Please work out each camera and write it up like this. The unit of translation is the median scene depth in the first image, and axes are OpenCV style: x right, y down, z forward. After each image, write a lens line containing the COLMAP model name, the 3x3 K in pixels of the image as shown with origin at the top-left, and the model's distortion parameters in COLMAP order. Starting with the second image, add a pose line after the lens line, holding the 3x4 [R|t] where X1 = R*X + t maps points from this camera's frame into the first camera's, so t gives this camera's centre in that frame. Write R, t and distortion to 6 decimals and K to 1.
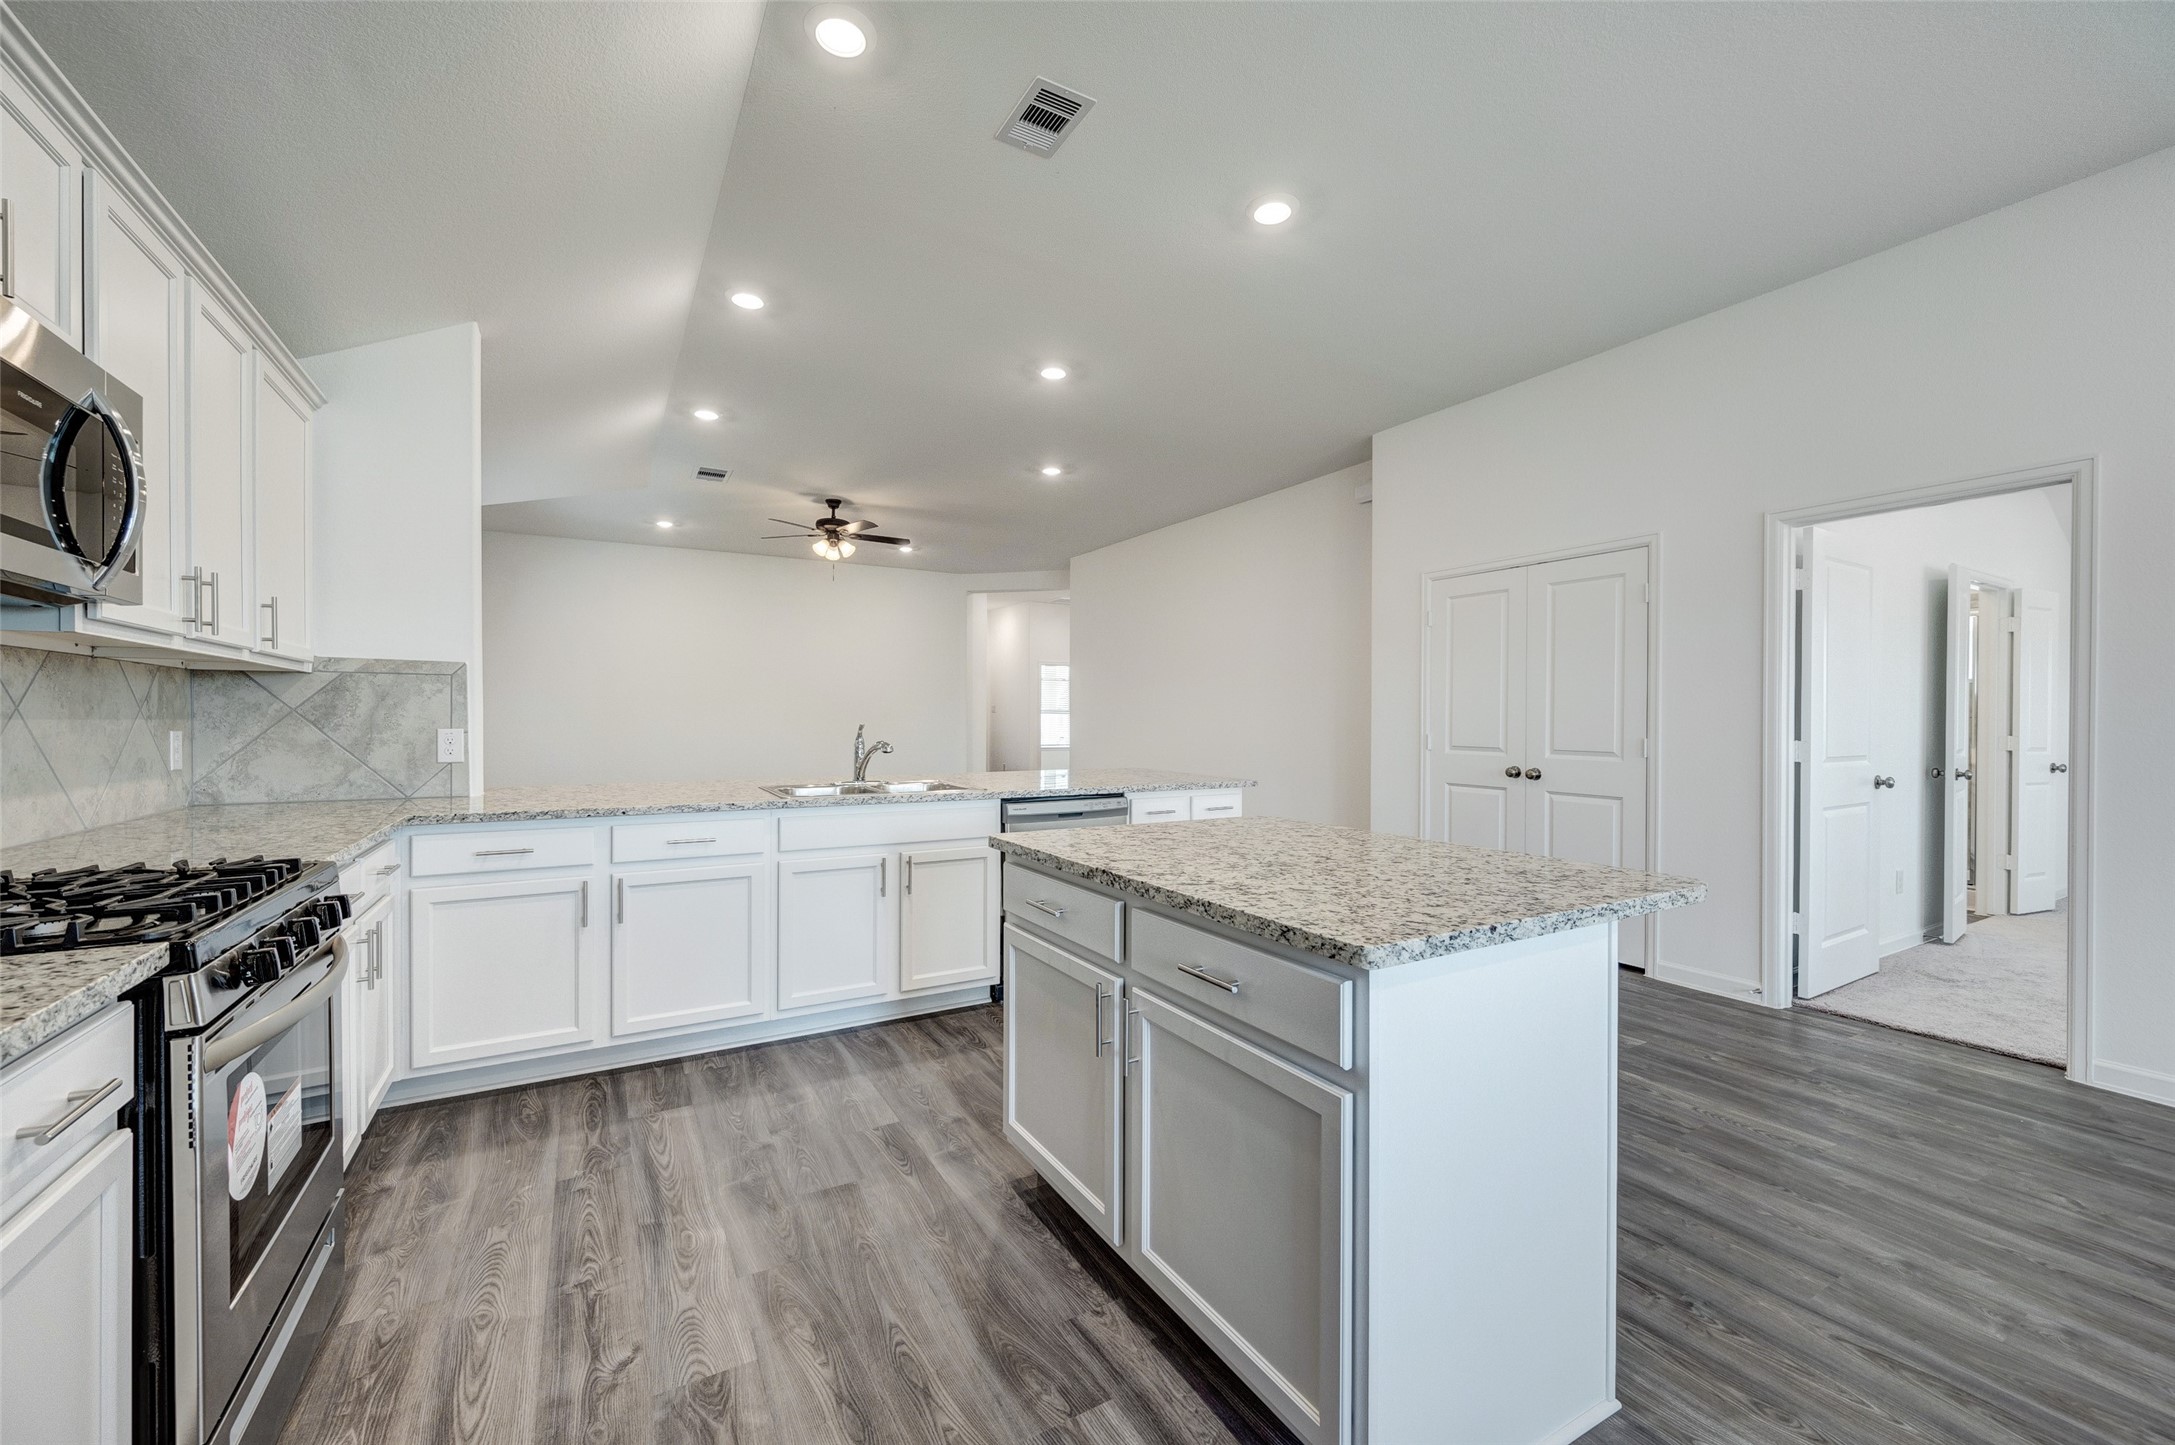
lens RADIAL K [[861.3, 0, 1086.0], [0, 861.3, 727.9], [0, 0, 1]] dist [-0.000429, 0.000175]
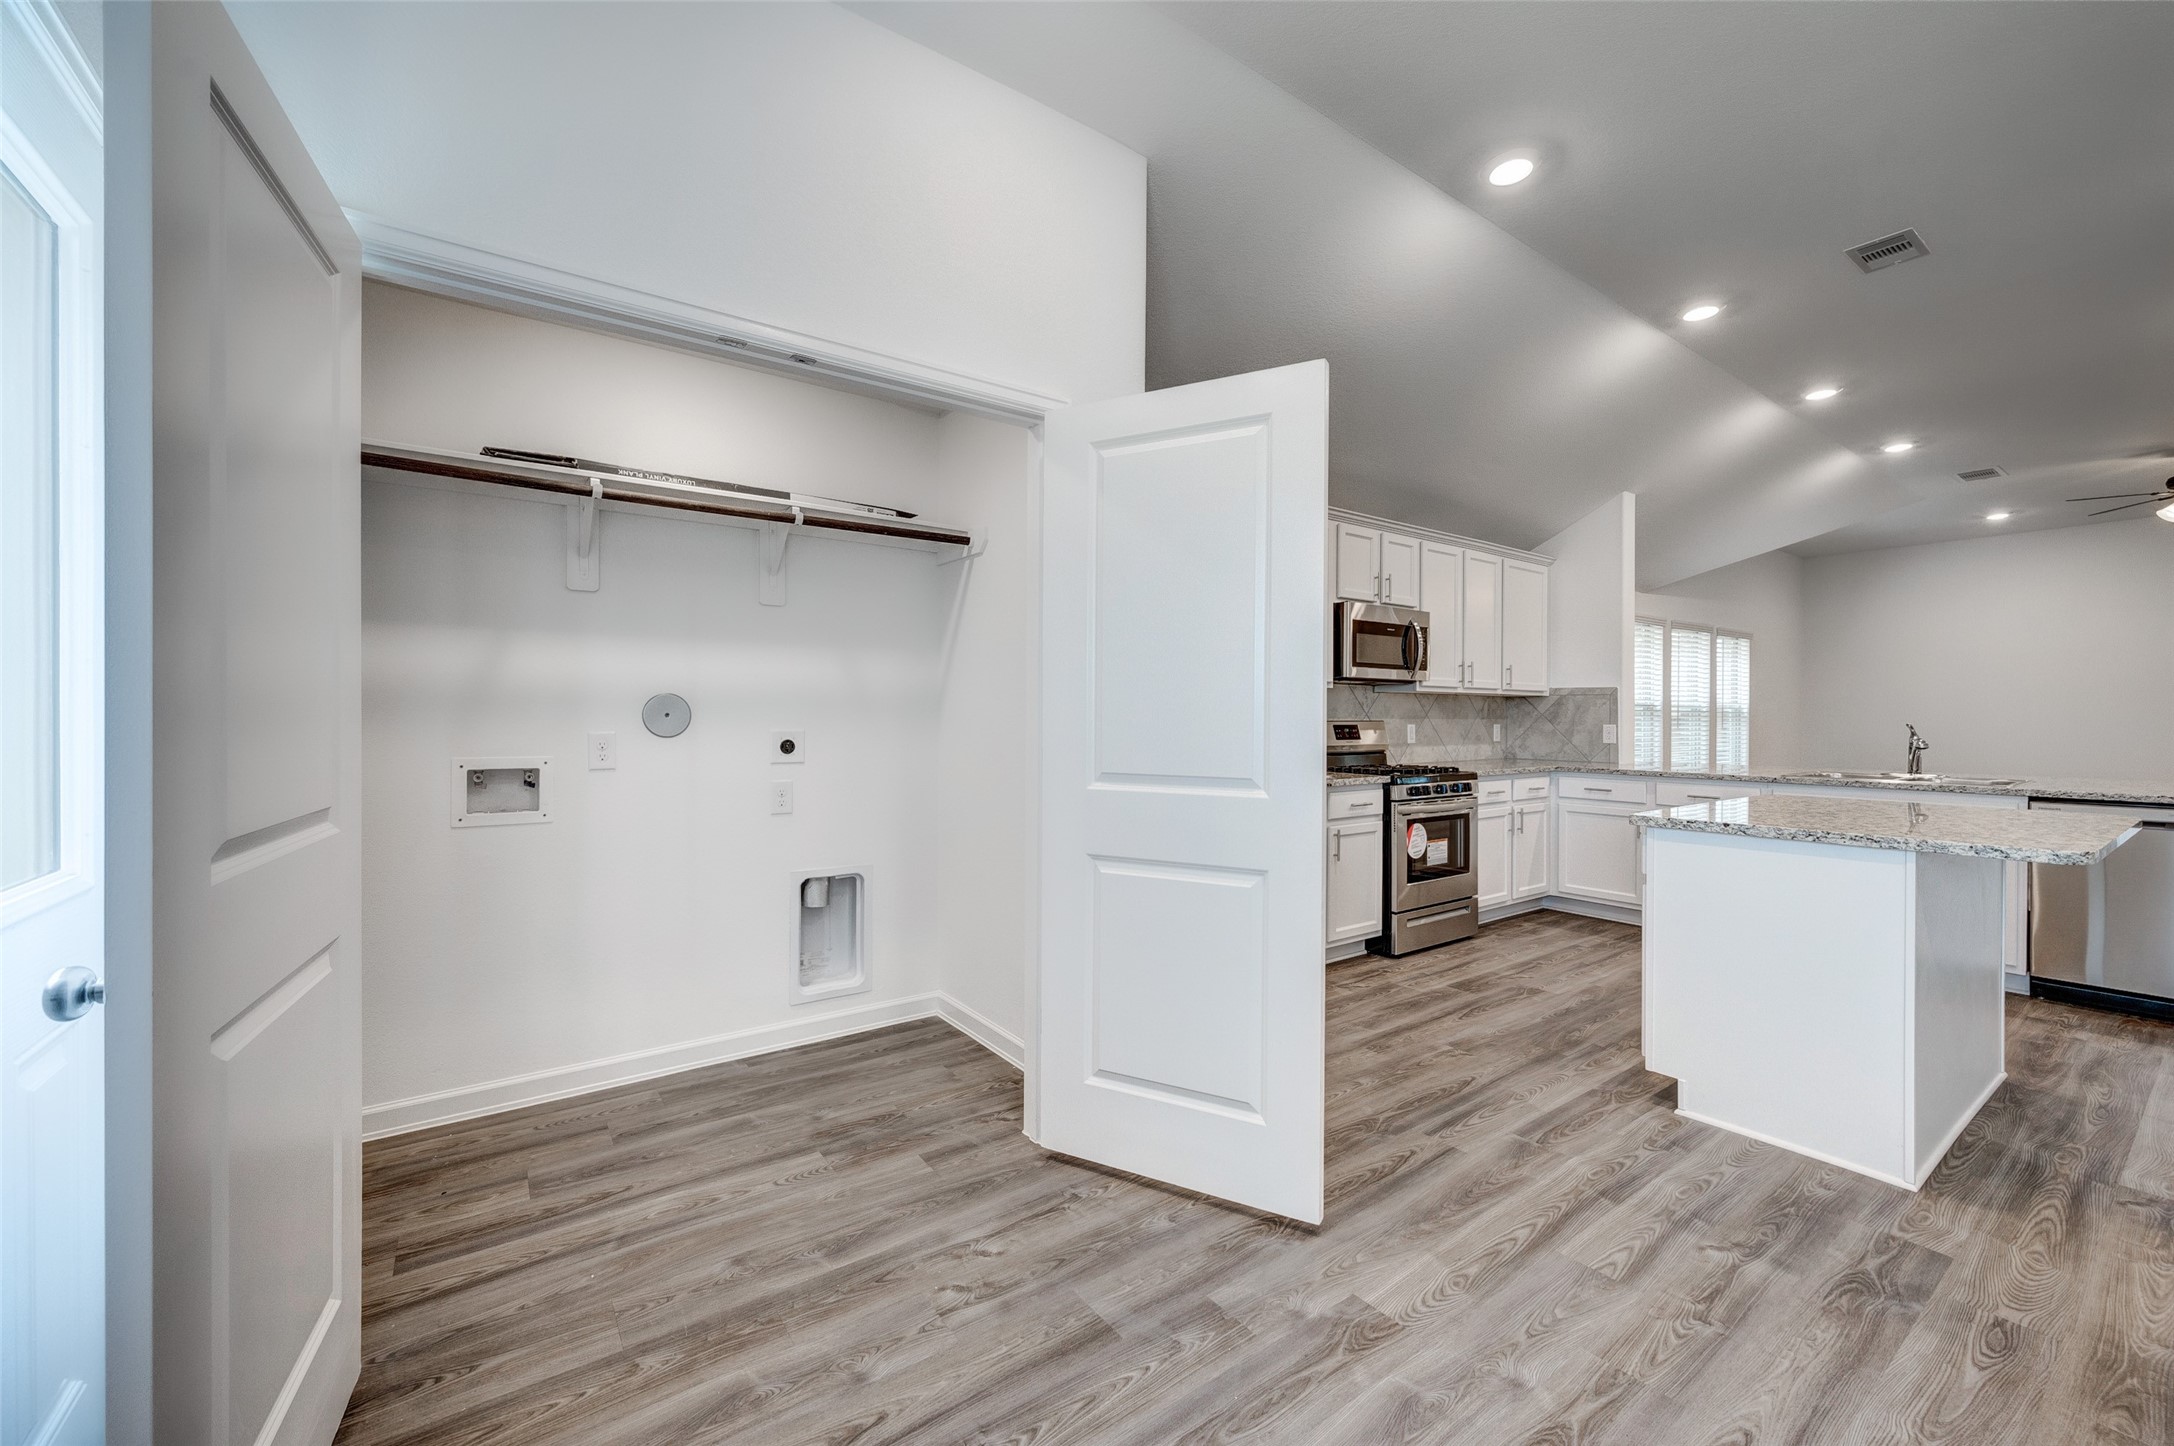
lens RADIAL K [[860.9, 0, 1085.1], [0, 860.9, 720.1], [0, 0, 1]] dist [-0.000429, 0.000175]
pose [[0.109682, 0.004936, -0.993954, 1.048921], [-0.014648, 0.999887, 0.003349, 0.000974], [0.993859, 0.014192, 0.109742, -0.318261]]
